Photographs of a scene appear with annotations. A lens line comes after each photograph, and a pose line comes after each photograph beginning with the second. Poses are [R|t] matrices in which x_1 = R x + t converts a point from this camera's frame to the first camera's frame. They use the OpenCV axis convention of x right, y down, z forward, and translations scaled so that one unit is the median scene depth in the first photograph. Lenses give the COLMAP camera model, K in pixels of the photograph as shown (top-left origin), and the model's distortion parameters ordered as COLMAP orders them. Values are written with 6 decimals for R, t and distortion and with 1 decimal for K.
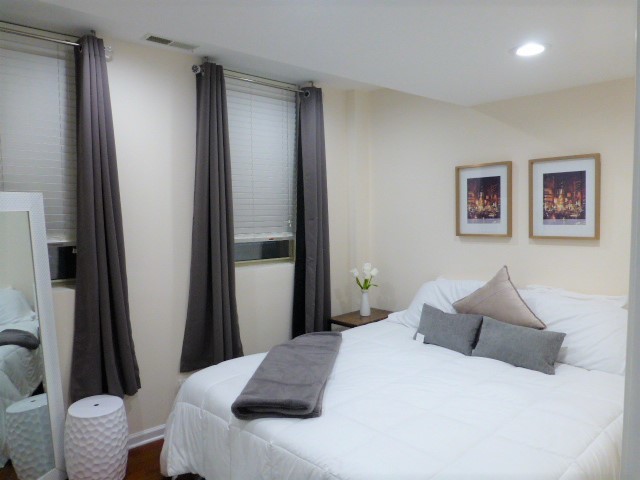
lens RADIAL K [[461.7, 0, 325.1], [0, 461.7, 242.1], [0, 0, 1]] dist [-0.033317, 0.013778]
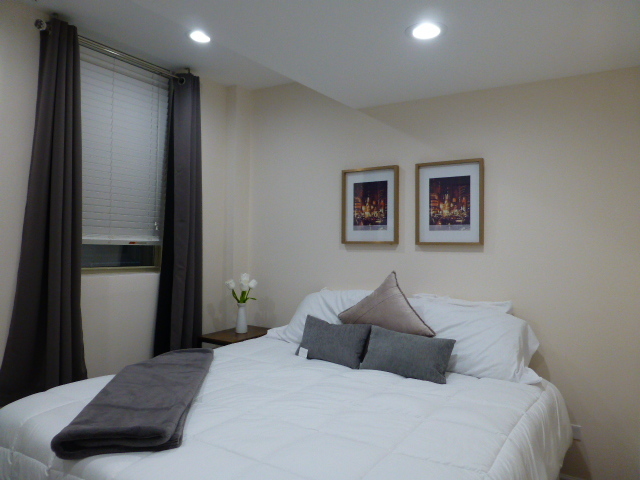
lens RADIAL K [[461.7, 0, 322.9], [0, 461.7, 242.4], [0, 0, 1]] dist [-0.033317, 0.013778]
pose [[0.966988, 0.030637, 0.252972, 0.011282], [-0.013329, 0.997468, -0.069849, 0.058673], [-0.254472, 0.064172, 0.964949, 0.118697]]
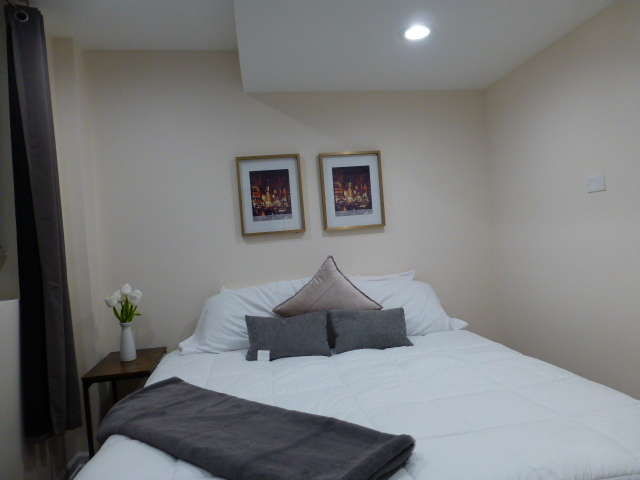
lens RADIAL K [[461.7, 0, 328.9], [0, 461.7, 245.3], [0, 0, 1]] dist [-0.033317, 0.013778]
pose [[0.548625, -0.043494, 0.834936, -0.411318], [0.114174, 0.993188, -0.023284, 0.049575], [-0.828236, 0.108102, 0.549854, 0.452031]]
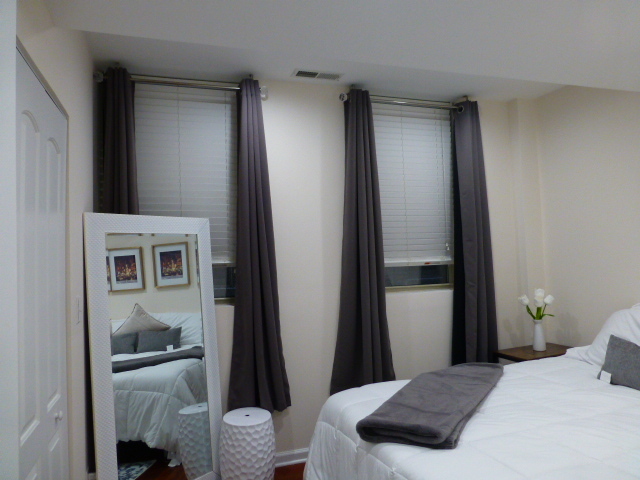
lens RADIAL K [[461.7, 0, 324.9], [0, 461.7, 244.2], [0, 0, 1]] dist [-0.033317, 0.013778]
pose [[0.920326, -0.035741, -0.389516, 0.075234], [0.002033, 0.996240, -0.086608, 0.045321], [0.391147, 0.078916, 0.916939, 0.054873]]
